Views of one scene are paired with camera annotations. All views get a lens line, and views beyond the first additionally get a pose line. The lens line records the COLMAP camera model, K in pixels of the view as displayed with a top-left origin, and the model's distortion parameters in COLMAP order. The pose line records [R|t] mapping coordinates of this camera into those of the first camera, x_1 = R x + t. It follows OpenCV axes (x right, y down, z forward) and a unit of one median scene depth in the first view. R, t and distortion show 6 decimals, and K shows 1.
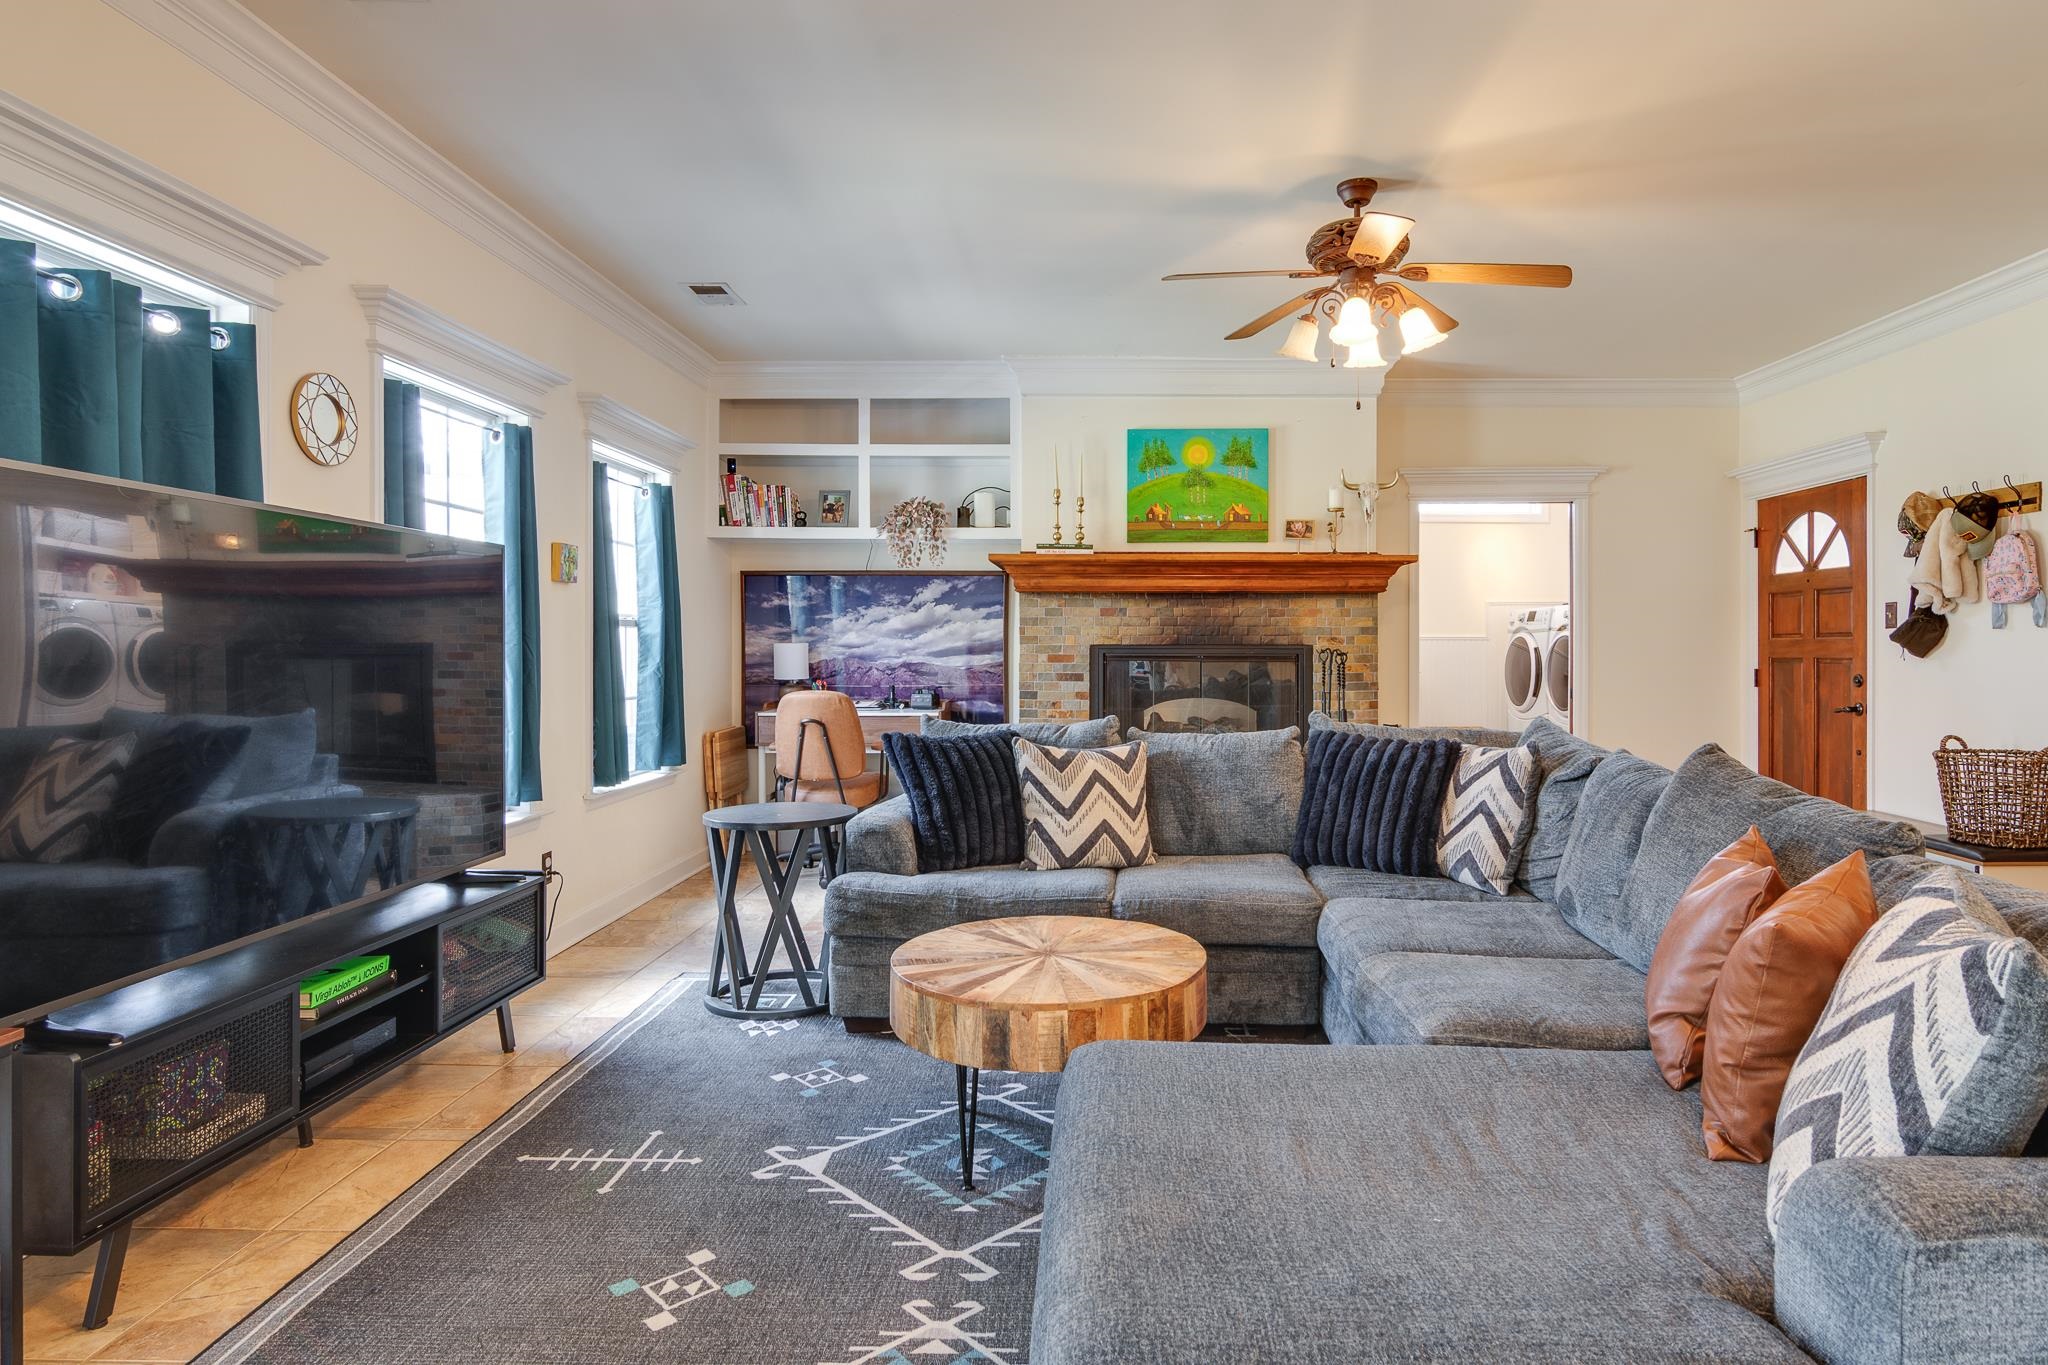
lens RADIAL K [[1167.6, 0, 1074.1], [0, 1167.6, 656.4], [0, 0, 1]] dist [-0.001011, 0.000531]
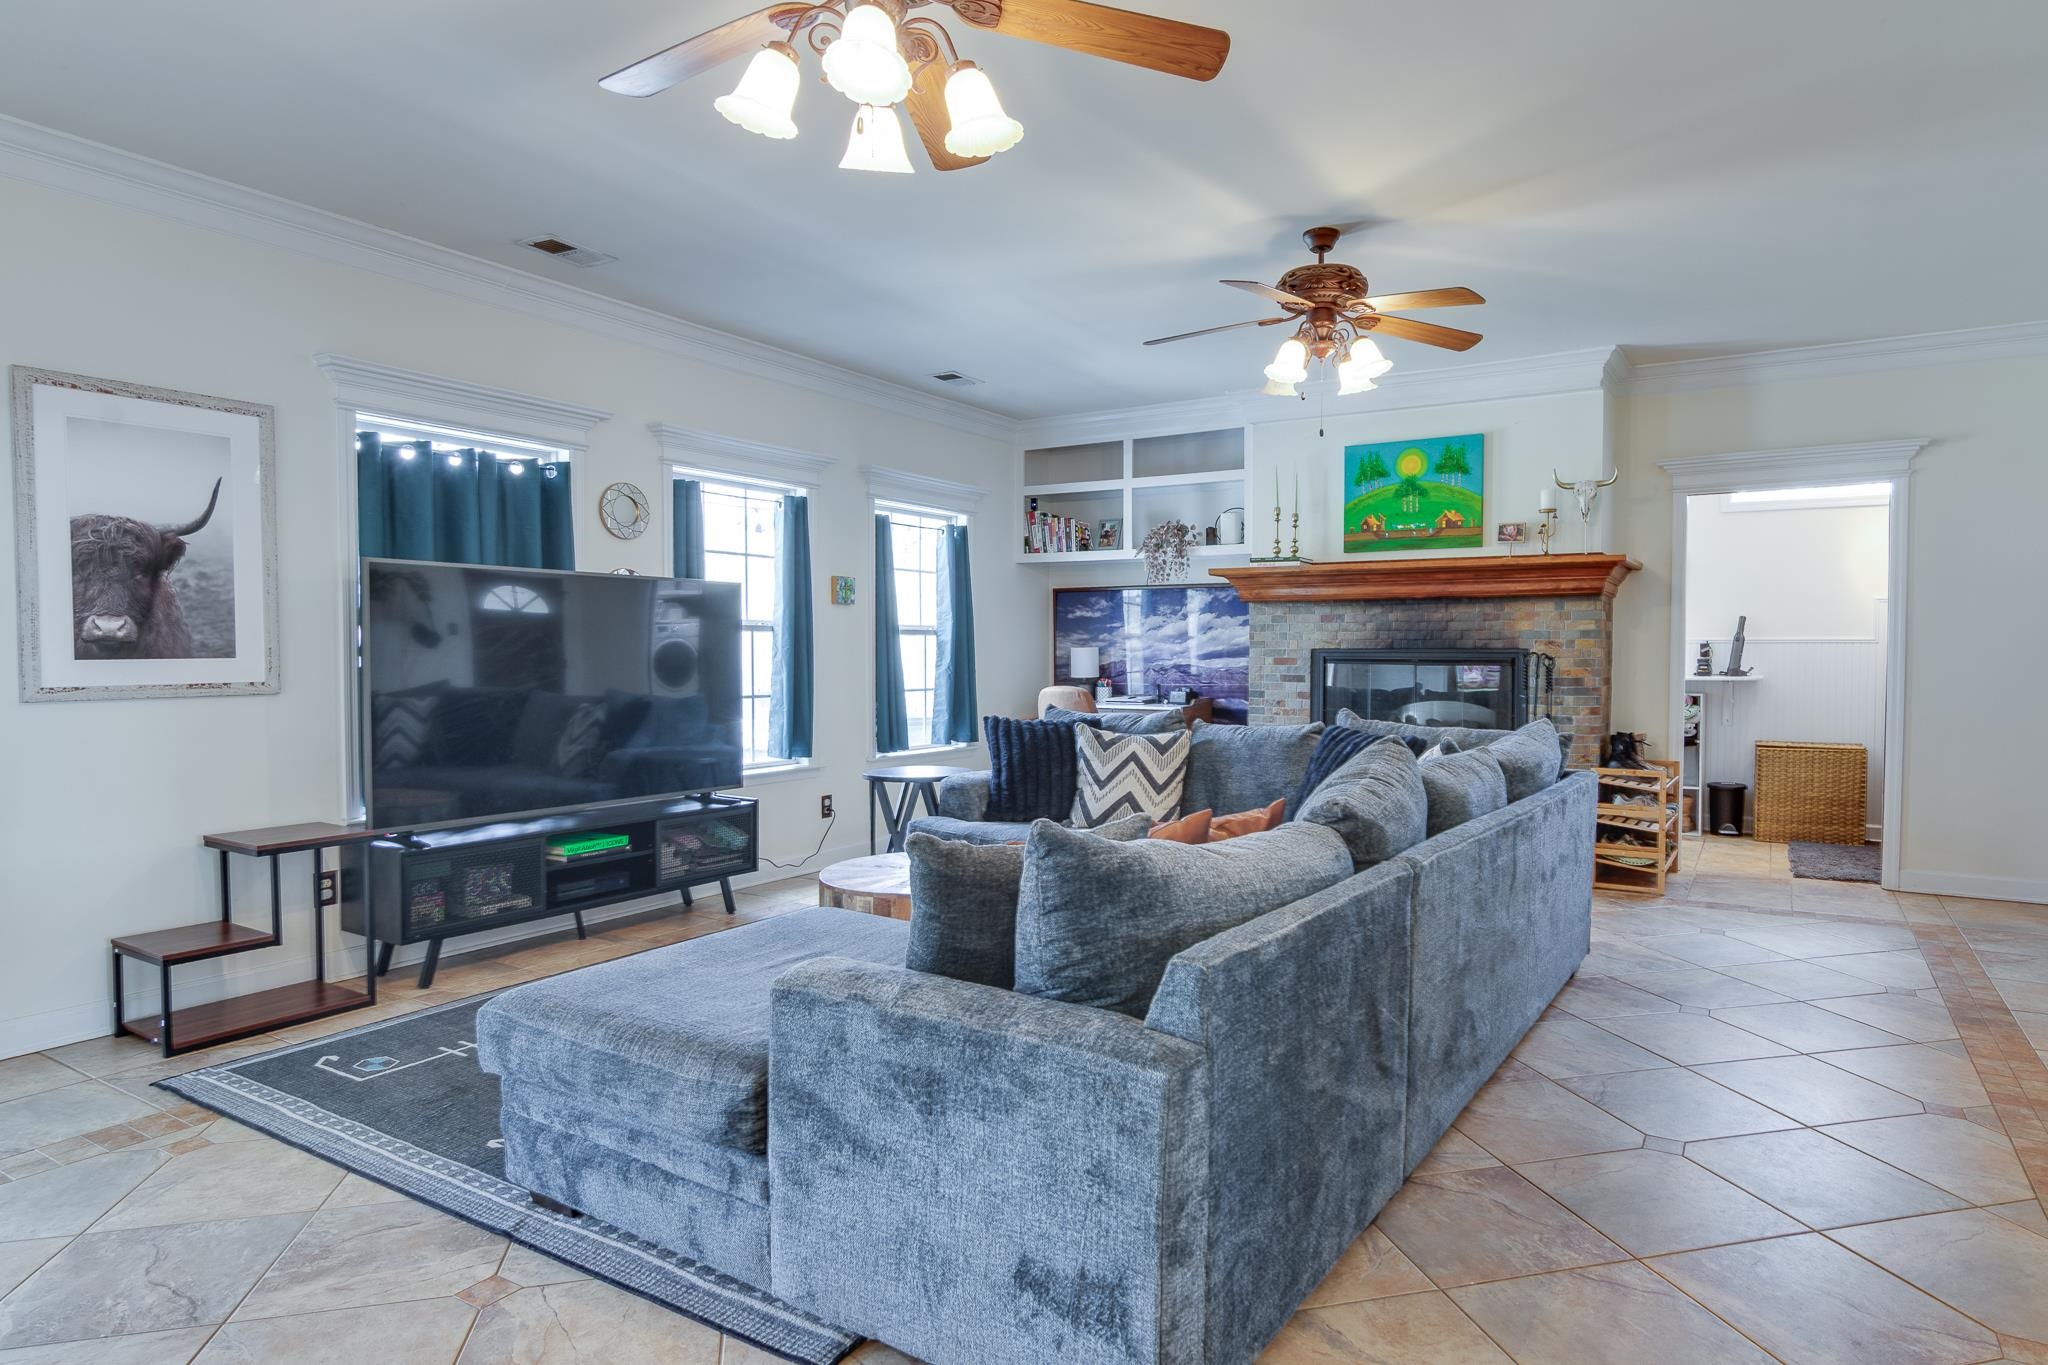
lens RADIAL K [[1169.3, 0, 1069.0], [0, 1169.3, 685.2], [0, 0, 1]] dist [-0.001966, -0.000109]
pose [[0.862139, 0.015175, -0.506445, 0.372660], [-0.004915, 0.999755, 0.021588, 0.001582], [0.506649, -0.016123, 0.862002, -0.052450]]
